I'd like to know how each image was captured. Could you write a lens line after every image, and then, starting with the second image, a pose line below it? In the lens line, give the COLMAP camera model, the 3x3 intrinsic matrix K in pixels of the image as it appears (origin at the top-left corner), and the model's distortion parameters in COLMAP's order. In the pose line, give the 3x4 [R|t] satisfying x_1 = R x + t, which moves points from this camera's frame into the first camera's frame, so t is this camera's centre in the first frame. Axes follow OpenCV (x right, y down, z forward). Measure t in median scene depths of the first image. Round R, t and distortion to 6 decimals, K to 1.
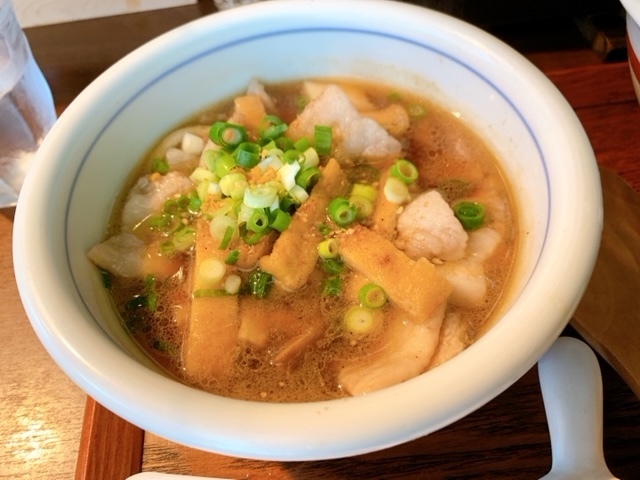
lens RADIAL K [[476.9, 0, 320.0], [0, 476.9, 240.0], [0, 0, 1]] dist [-0.007755, -0.007118]
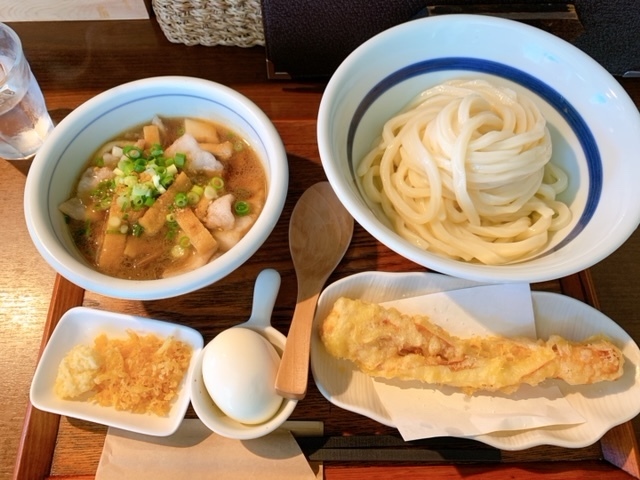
lens RADIAL K [[476.9, 0, 320.0], [0, 476.9, 240.0], [0, 0, 1]] dist [-0.007755, -0.007118]
pose [[0.992728, 0.116522, 0.030241, 0.595172], [-0.119787, 0.981092, 0.152015, -0.273321], [-0.011957, -0.154532, 0.987915, -1.084353]]
